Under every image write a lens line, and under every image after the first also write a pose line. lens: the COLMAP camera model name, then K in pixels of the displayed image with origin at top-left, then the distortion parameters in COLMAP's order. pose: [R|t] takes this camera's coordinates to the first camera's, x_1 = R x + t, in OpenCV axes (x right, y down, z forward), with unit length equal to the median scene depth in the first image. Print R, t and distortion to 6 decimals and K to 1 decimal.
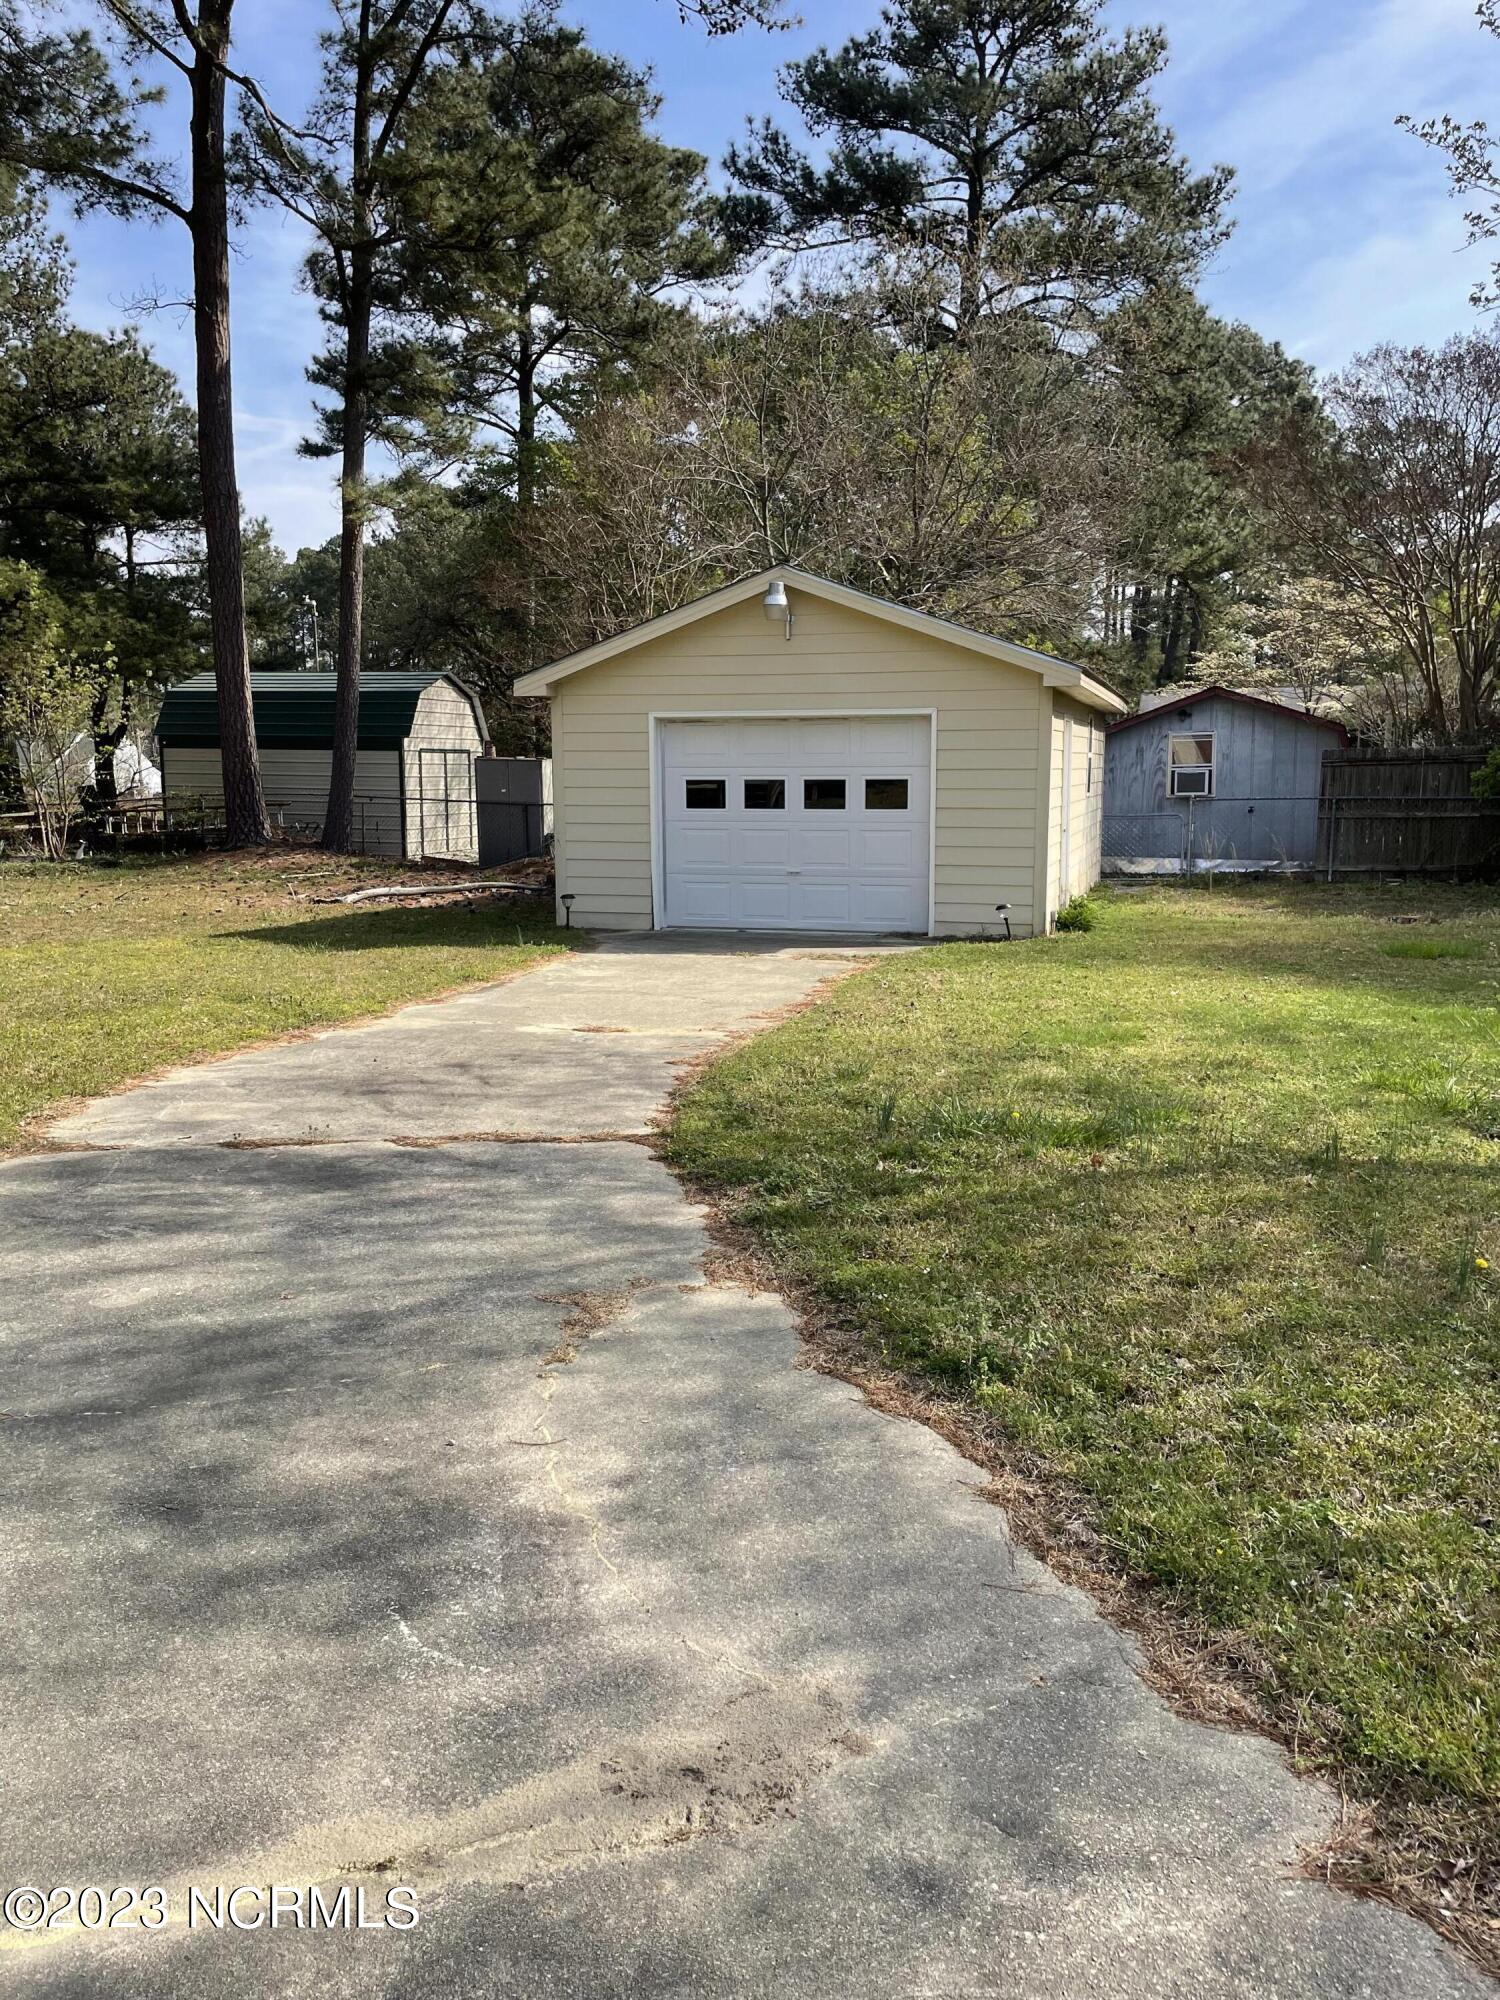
lens RADIAL K [[1515.7, 0, 743.3], [0, 1515.7, 1004.5], [0, 0, 1]] dist [0.008819, -0.005594]
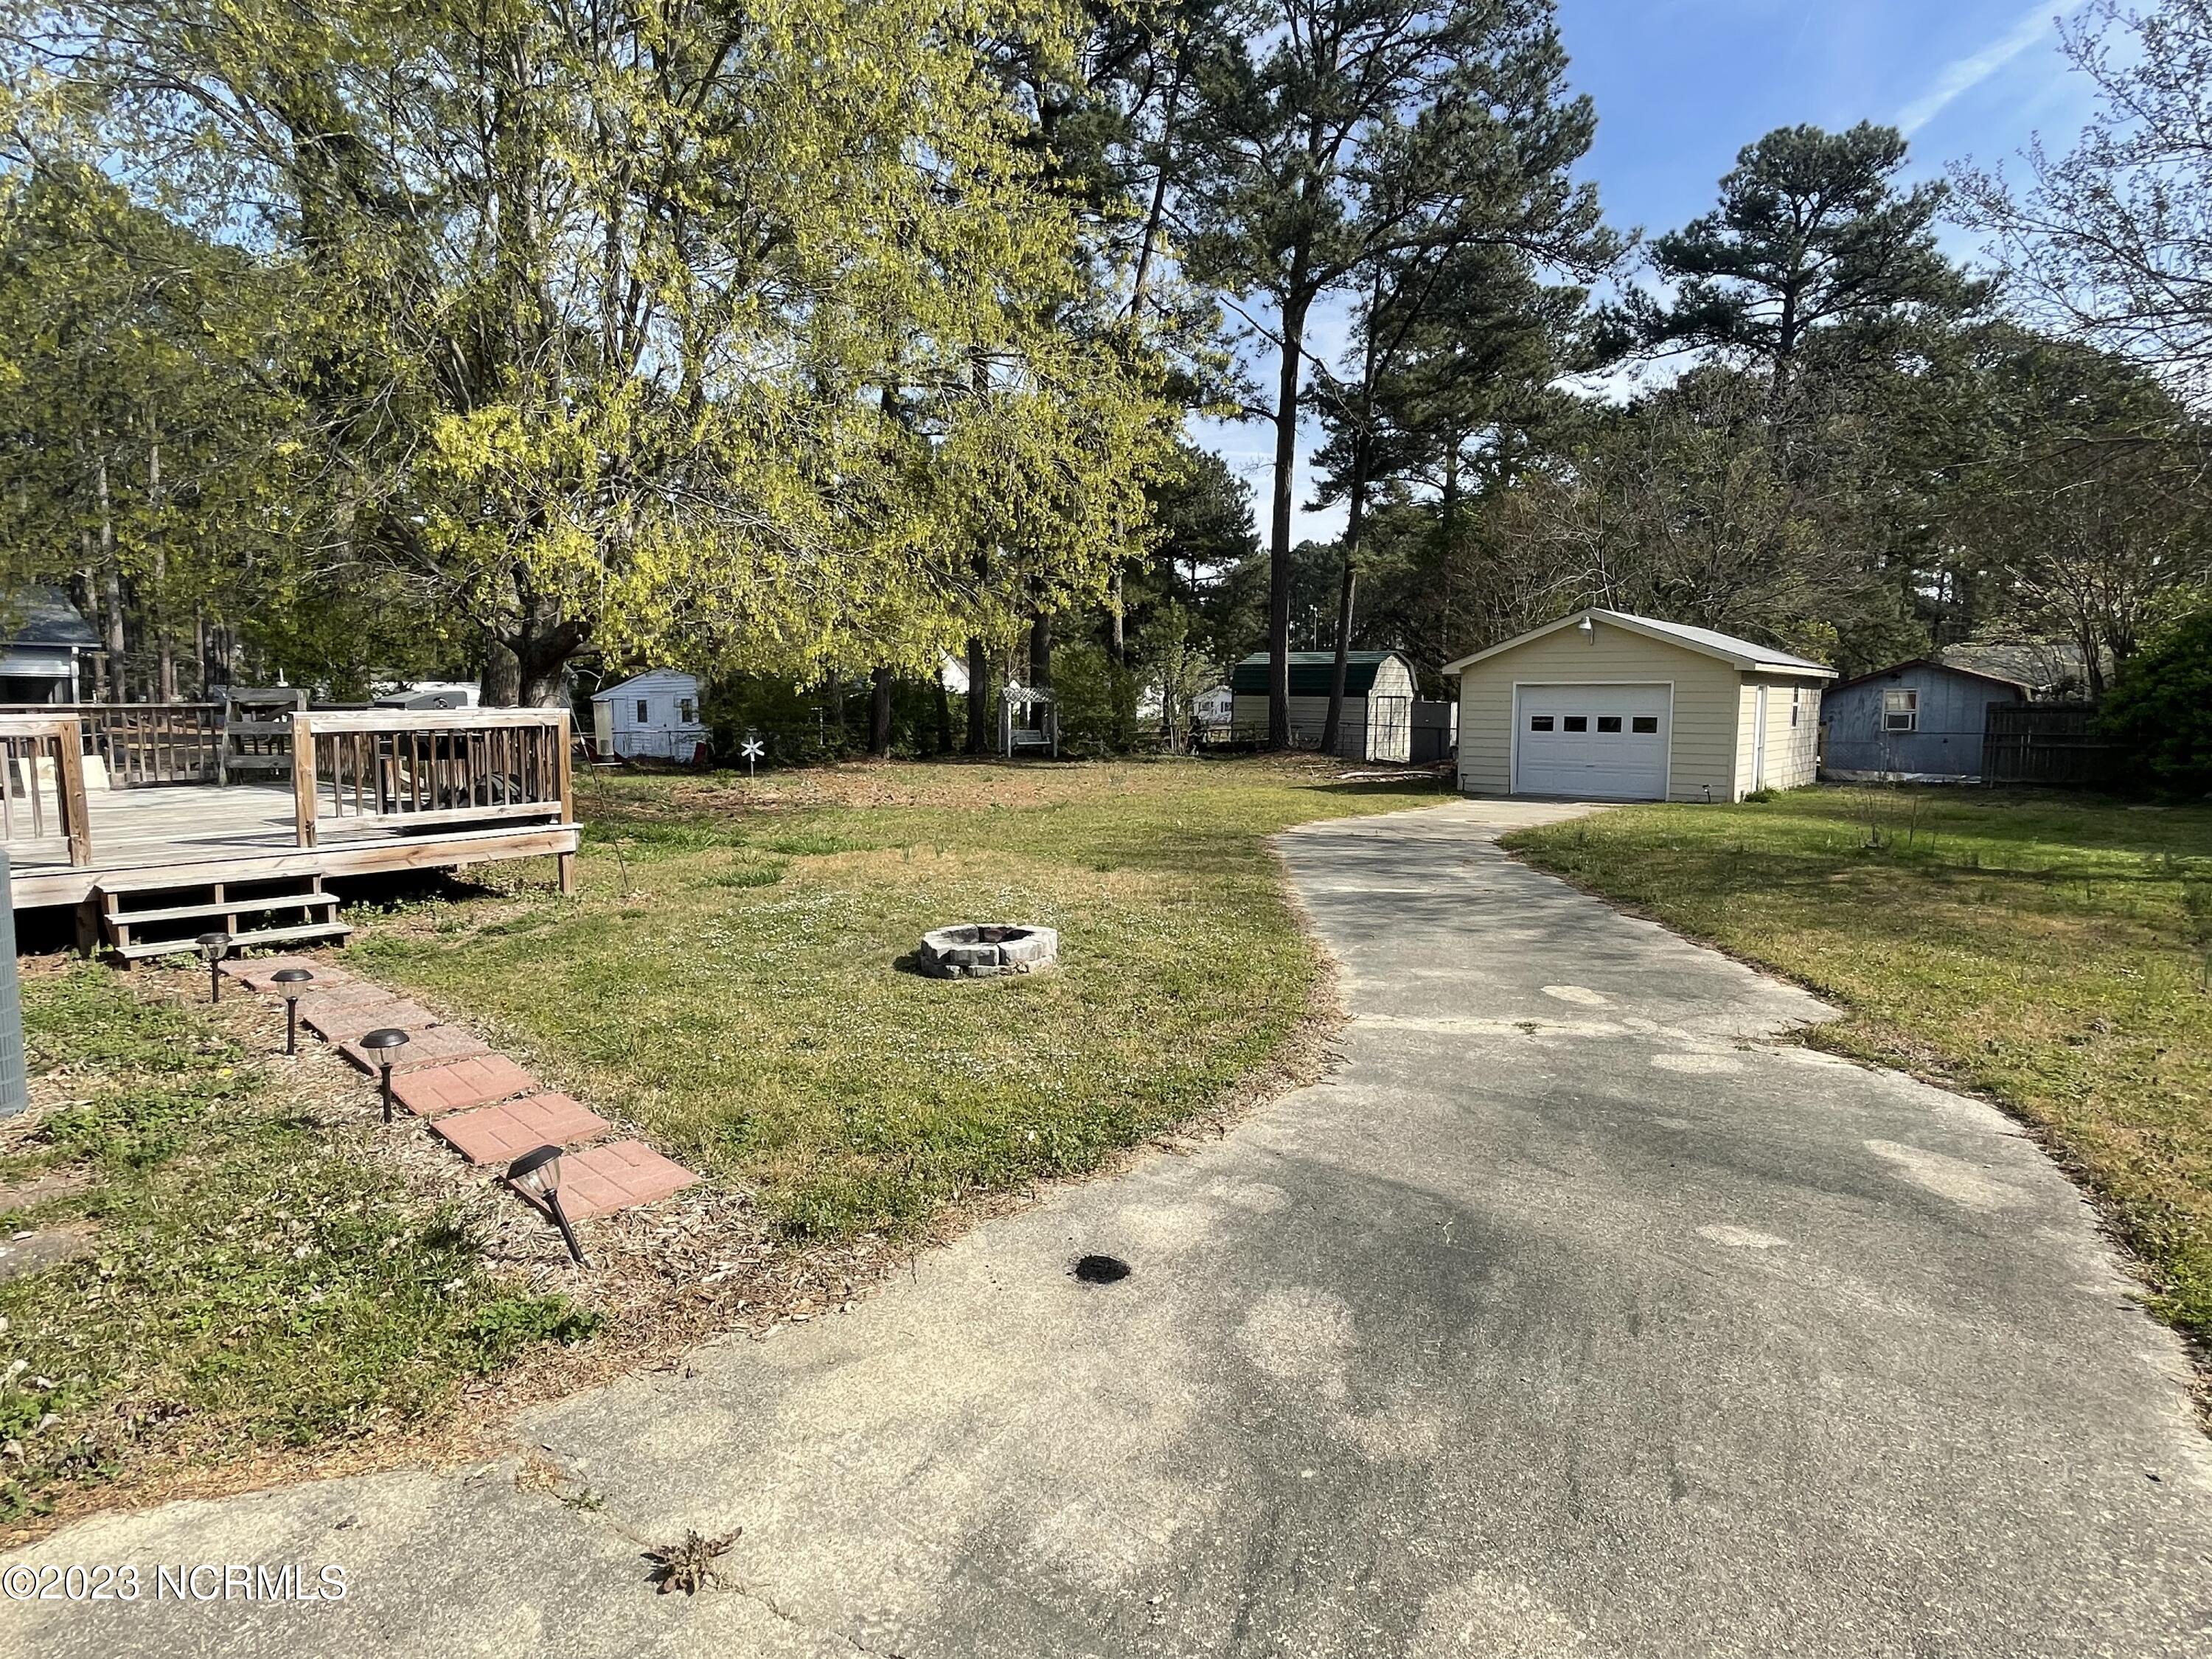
lens RADIAL K [[1143.7, 0, 1090.2], [0, 1143.7, 822.5], [0, 0, 1]] dist [-0.005602, -0.001351]
pose [[0.909578, 0.049567, -0.412566, 0.024493], [-0.070487, 0.996876, -0.035635, 0.033453], [0.409511, 0.061493, 0.910230, -0.234009]]
